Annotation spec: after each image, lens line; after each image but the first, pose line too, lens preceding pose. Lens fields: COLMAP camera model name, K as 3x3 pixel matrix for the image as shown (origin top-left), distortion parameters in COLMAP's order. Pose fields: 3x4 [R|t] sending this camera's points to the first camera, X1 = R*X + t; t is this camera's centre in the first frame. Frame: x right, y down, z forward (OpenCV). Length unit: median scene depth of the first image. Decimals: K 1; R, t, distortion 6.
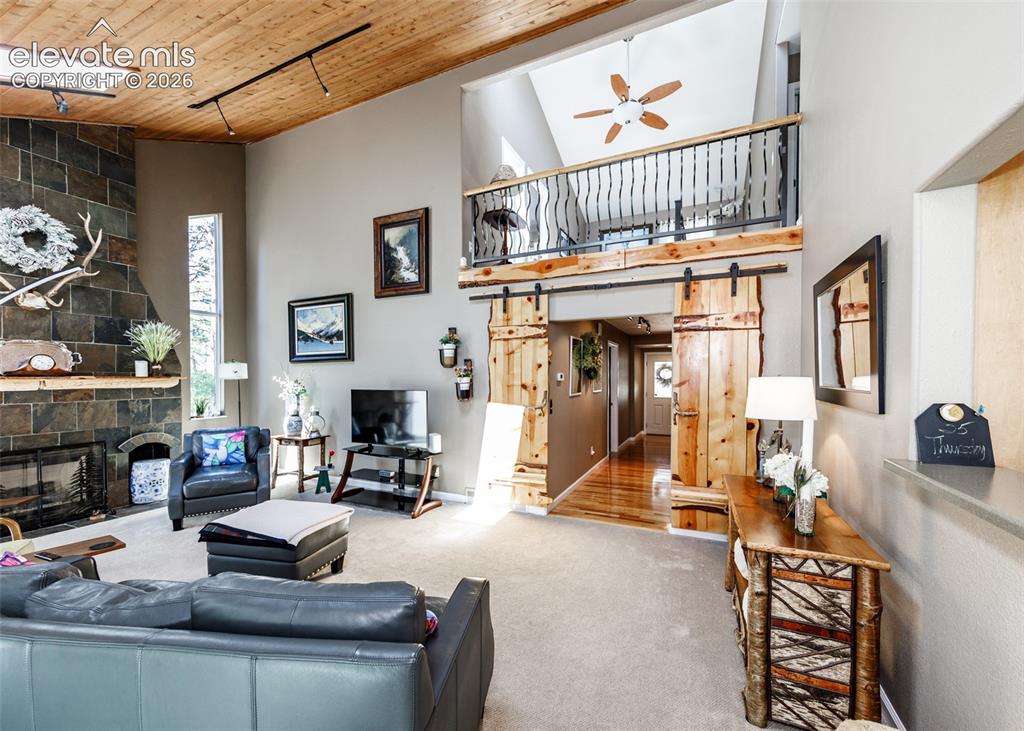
lens RADIAL K [[400.8, 0, 496.5], [0, 400.8, 386.6], [0, 0, 1]] dist [0.006804, -0.001504]
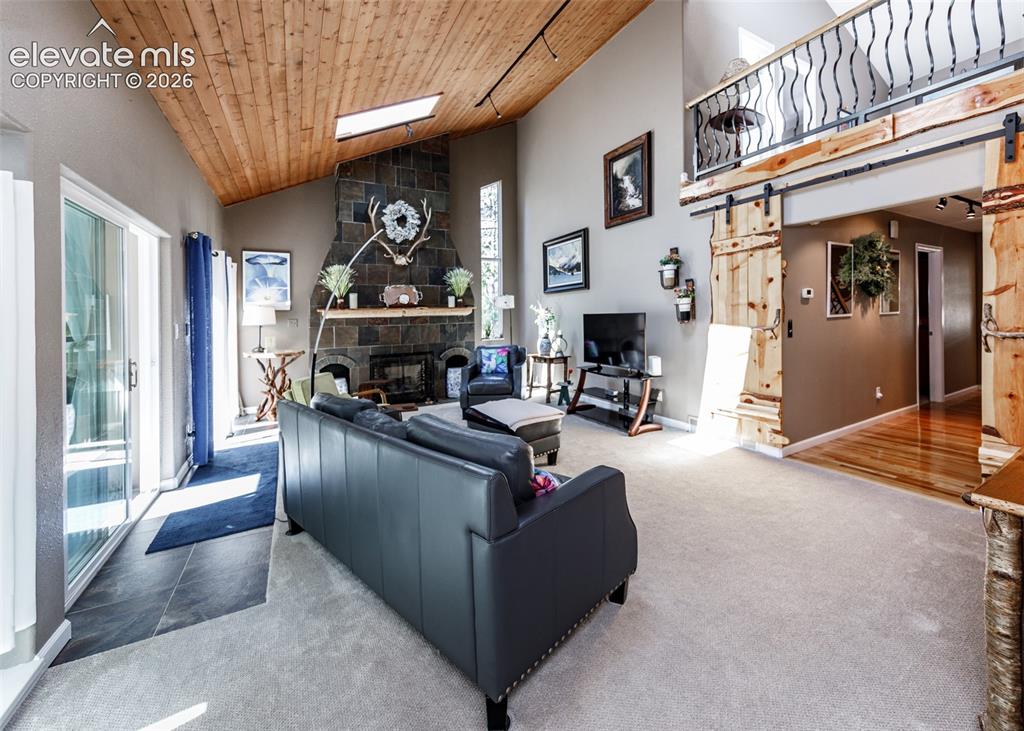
lens RADIAL K [[400.8, 0, 511.8], [0, 400.8, 319.7], [0, 0, 1]] dist [0.006804, -0.001504]
pose [[0.806702, -0.002464, -0.590954, 0.152542], [-0.002468, 0.999969, -0.007538, 0.036556], [0.590954, 0.007539, 0.806670, -0.012359]]
